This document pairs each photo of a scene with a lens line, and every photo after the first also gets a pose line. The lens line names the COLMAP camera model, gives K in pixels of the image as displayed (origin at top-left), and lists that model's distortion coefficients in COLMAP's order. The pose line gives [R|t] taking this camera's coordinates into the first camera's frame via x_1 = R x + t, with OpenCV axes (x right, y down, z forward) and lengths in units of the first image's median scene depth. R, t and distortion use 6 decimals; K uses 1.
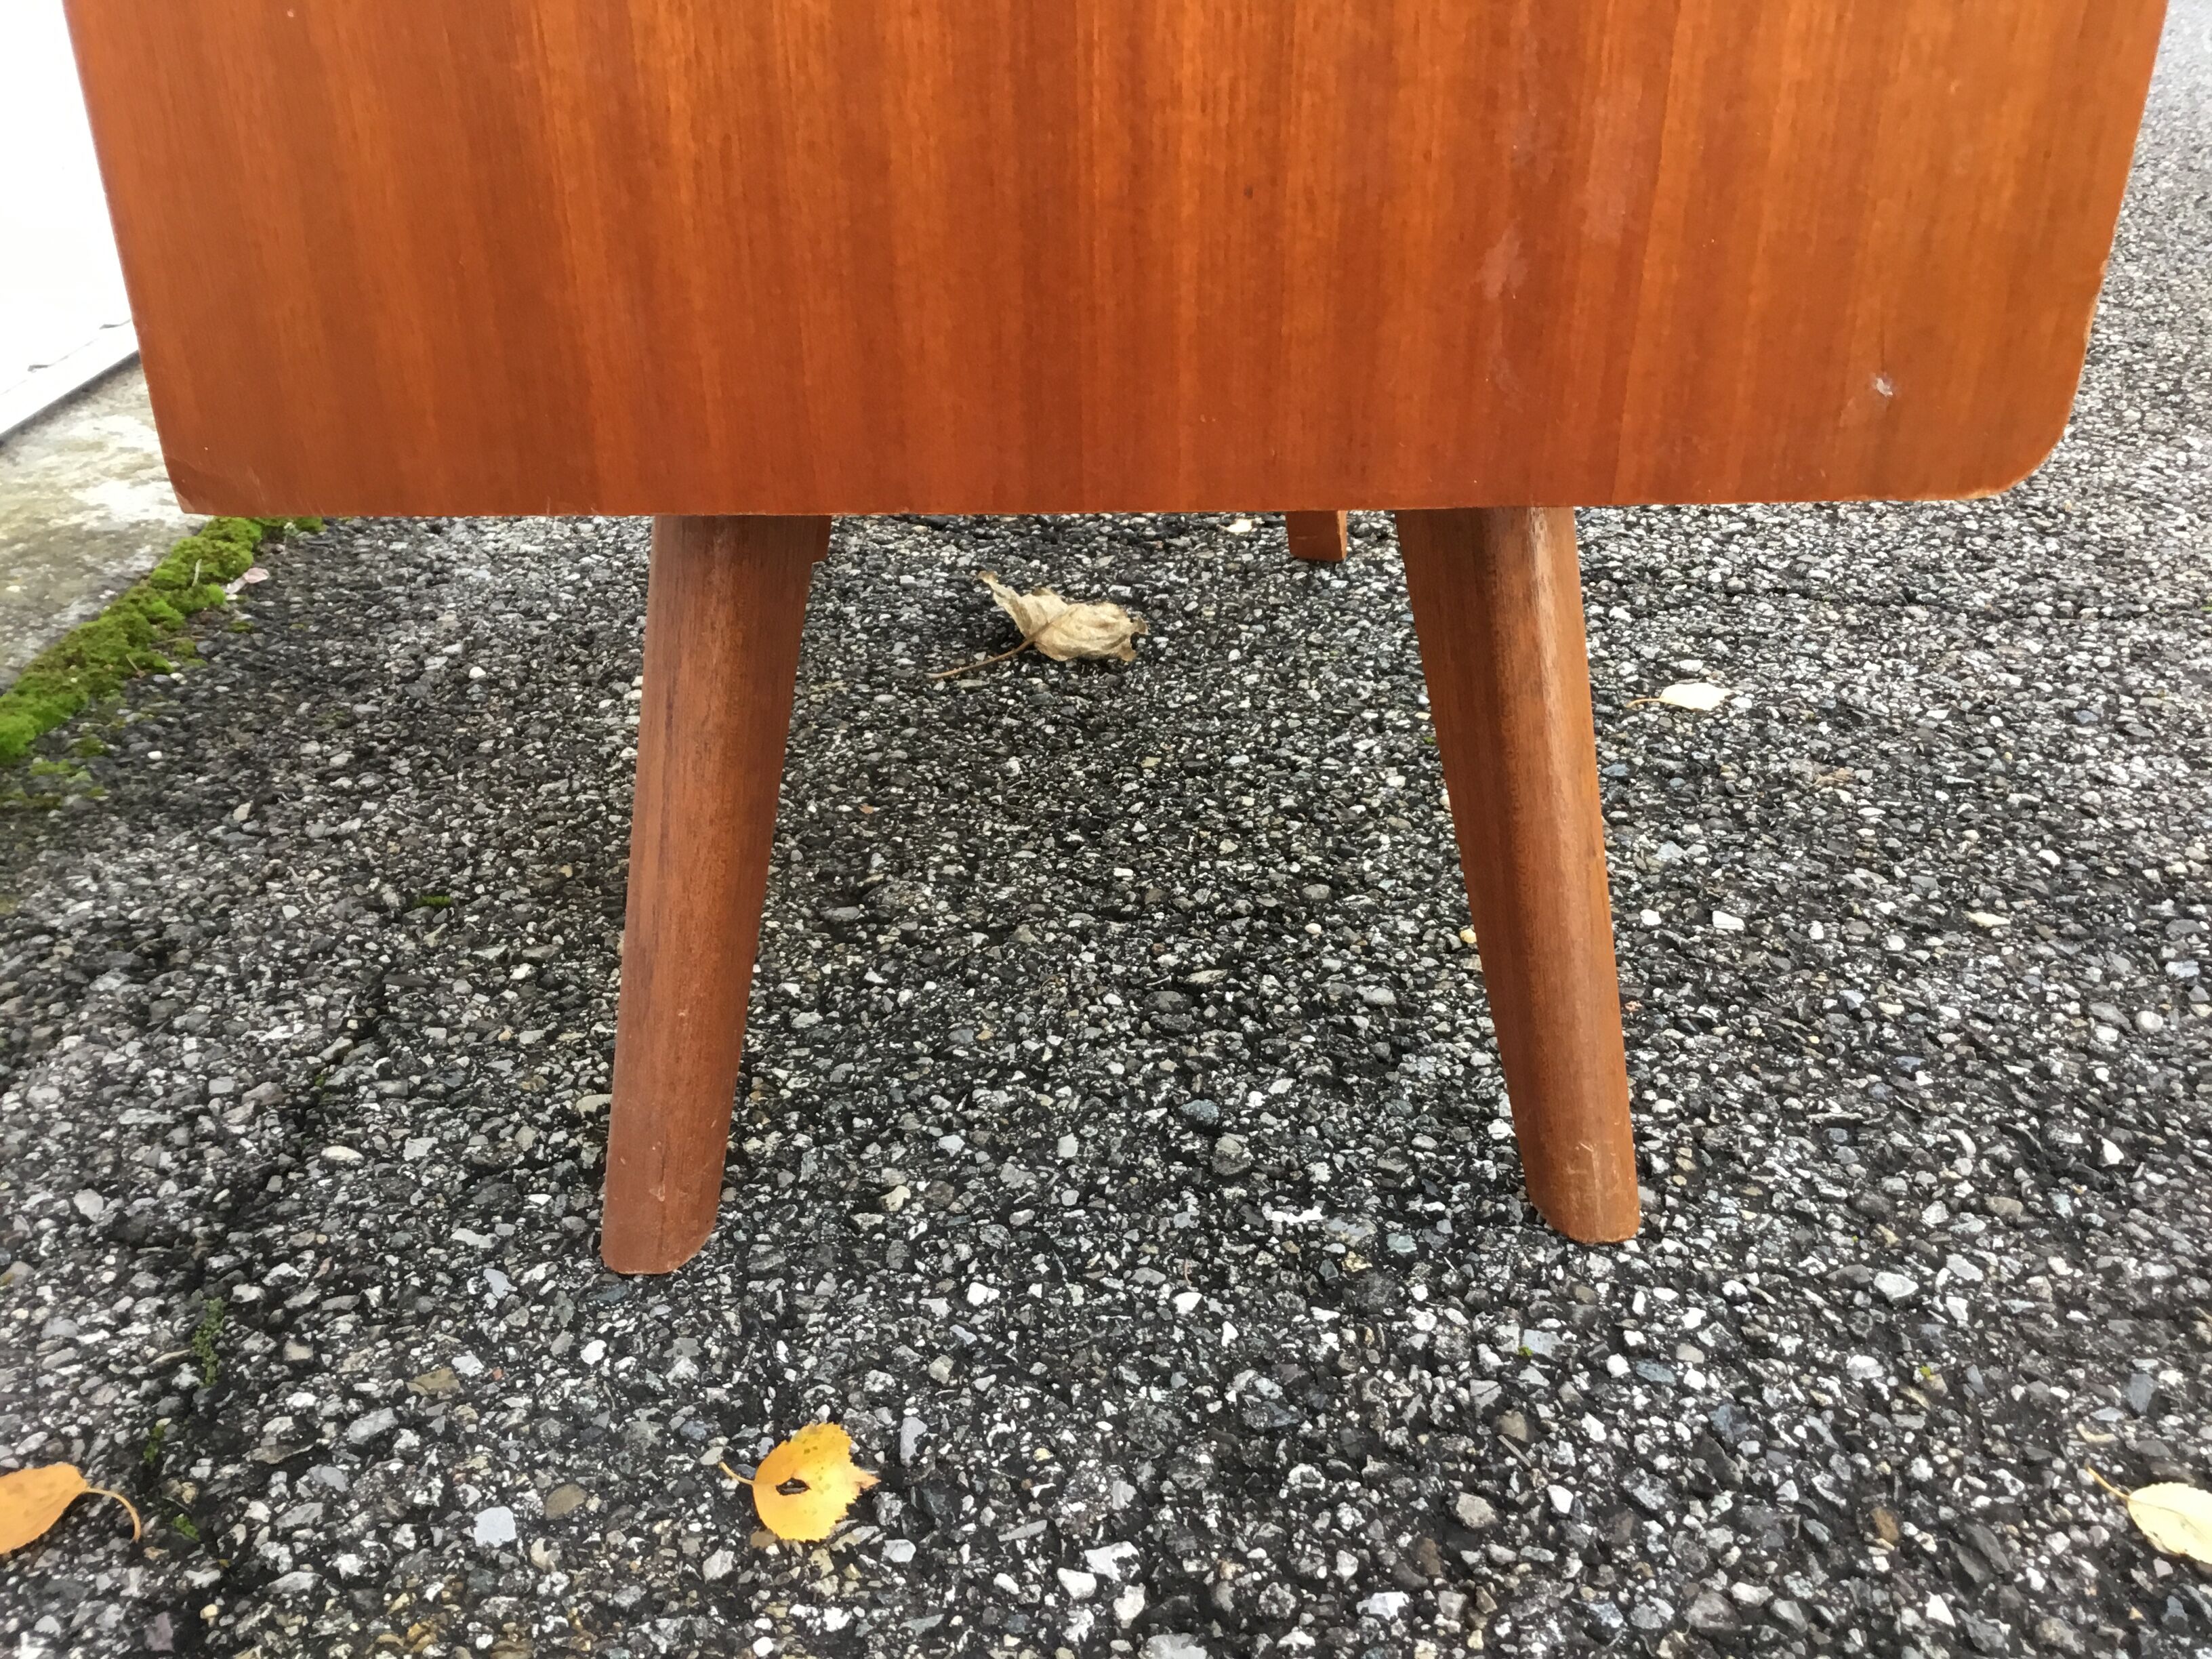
lens RADIAL K [[2010.6, 0, 1106.9], [0, 2010.6, 825.4], [0, 0, 1]] dist [0.045394, 0.000000]
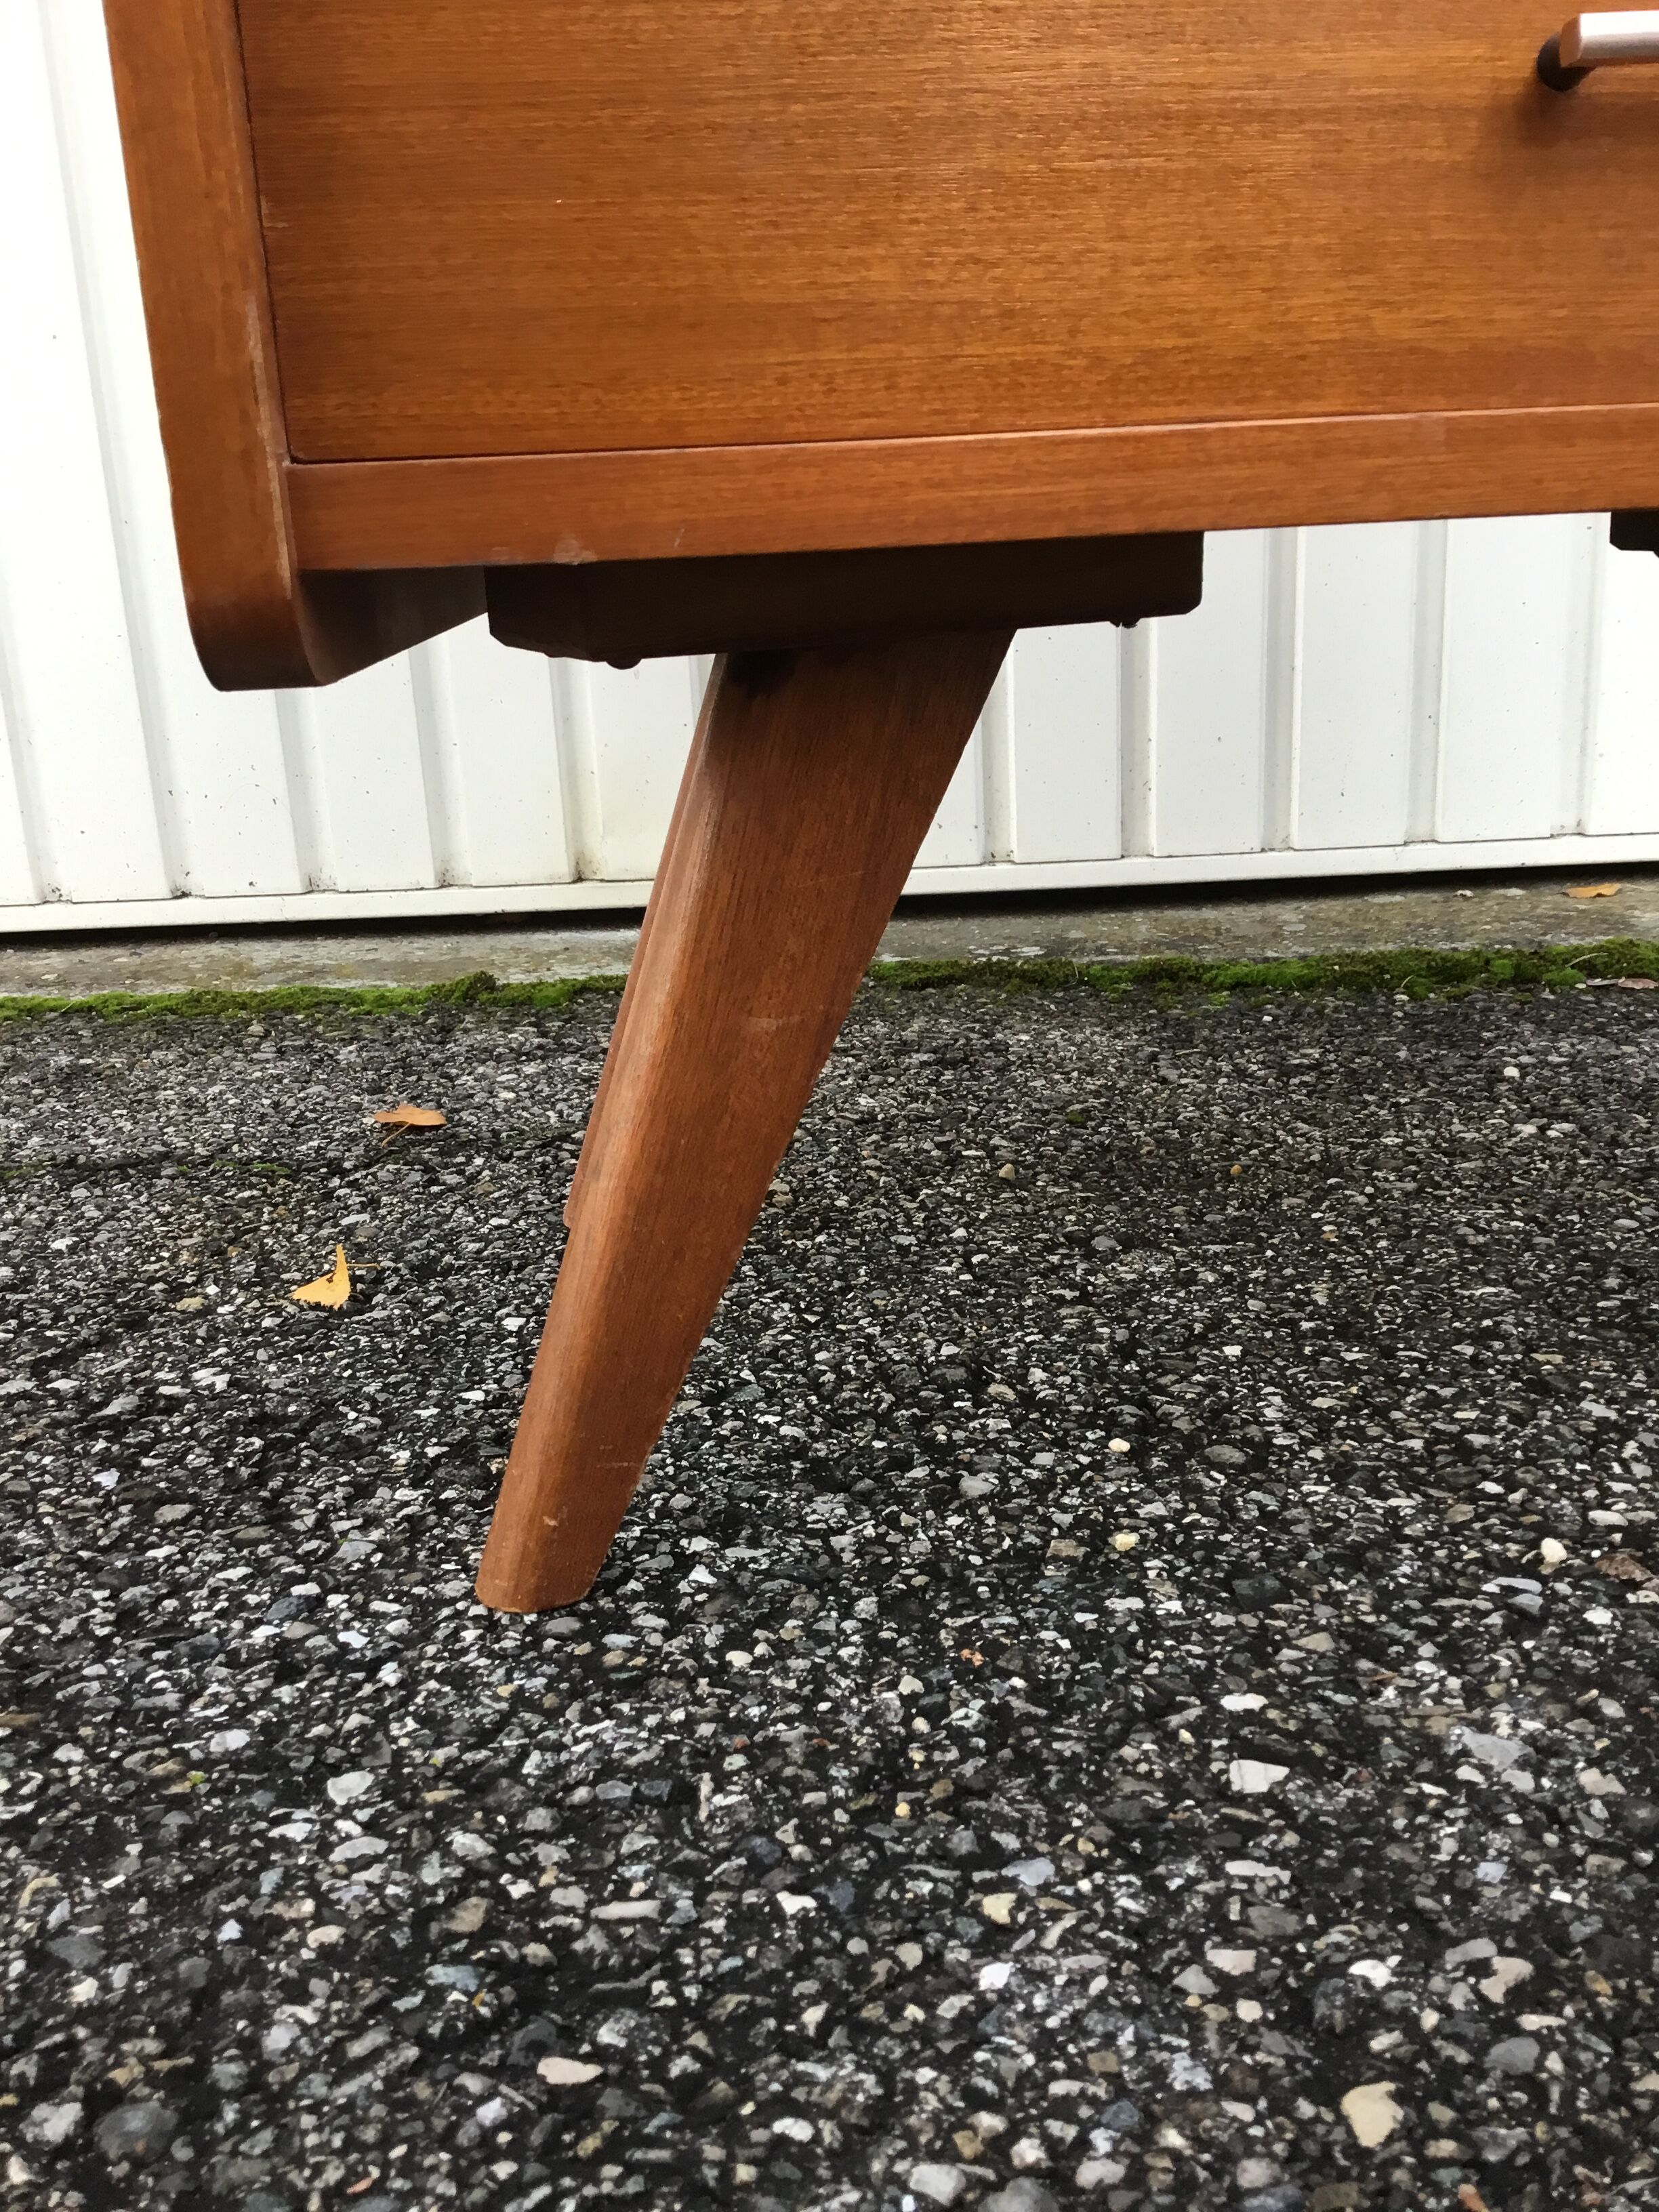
lens RADIAL K [[2010.6, 0, 831.1], [0, 2010.6, 1108.8], [0, 0, 1]] dist [0.045394, 0.000000]
pose [[-0.014405, 0.281589, -0.959427, 1.029747], [-0.442264, 0.858769, 0.258686, -0.268986], [0.896769, 0.428046, 0.112166, 0.947080]]
